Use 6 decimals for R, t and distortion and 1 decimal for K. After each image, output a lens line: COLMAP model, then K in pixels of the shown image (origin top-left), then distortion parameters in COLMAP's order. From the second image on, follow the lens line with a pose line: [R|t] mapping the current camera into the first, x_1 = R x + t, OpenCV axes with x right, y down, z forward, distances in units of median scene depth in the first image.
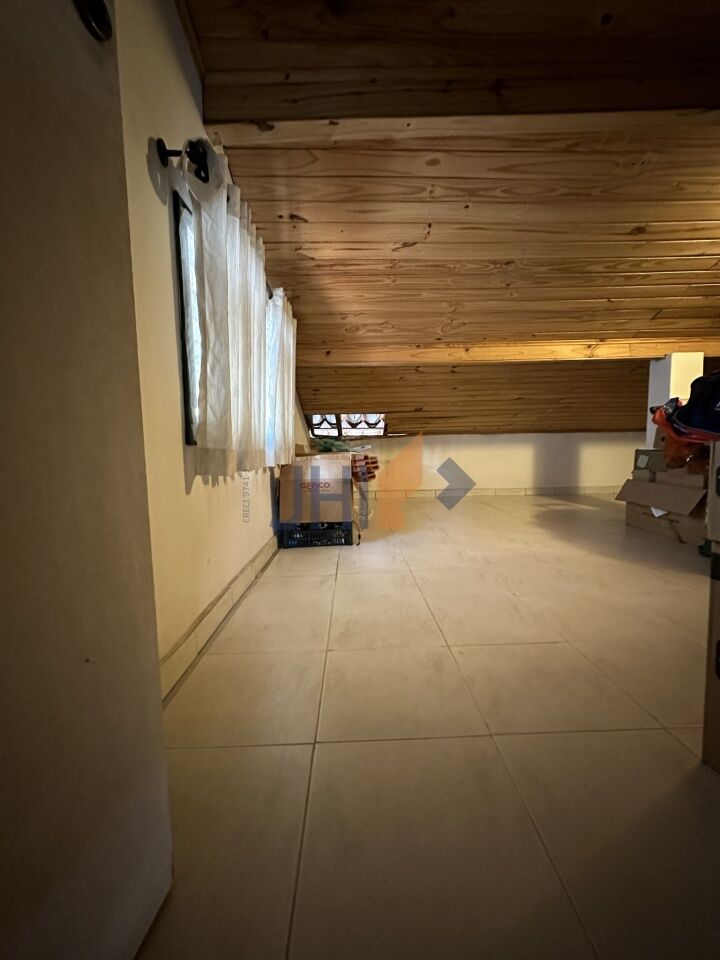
lens RADIAL K [[384.3, 0, 357.7], [0, 384.3, 478.3], [0, 0, 1]] dist [-0.002389, 0.000378]
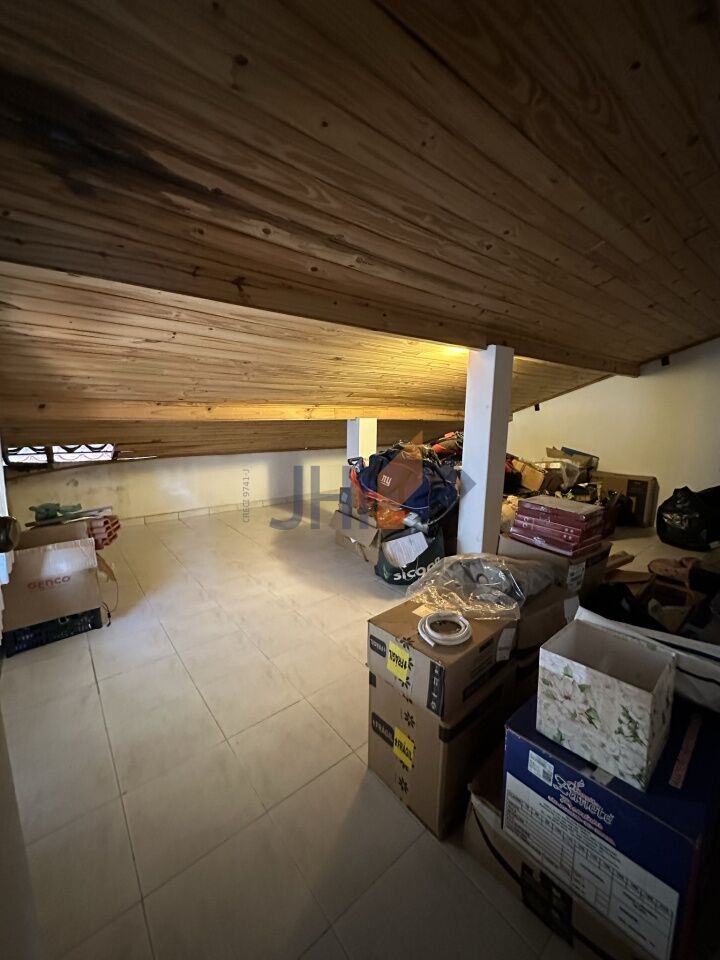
lens RADIAL K [[384.3, 0, 359.9], [0, 384.3, 480.4], [0, 0, 1]] dist [-0.002389, 0.000378]
pose [[0.782438, -0.075759, 0.618103, -0.072595], [0.018187, 0.994929, 0.098923, -0.267717], [-0.622463, -0.066160, 0.779848, -0.123317]]
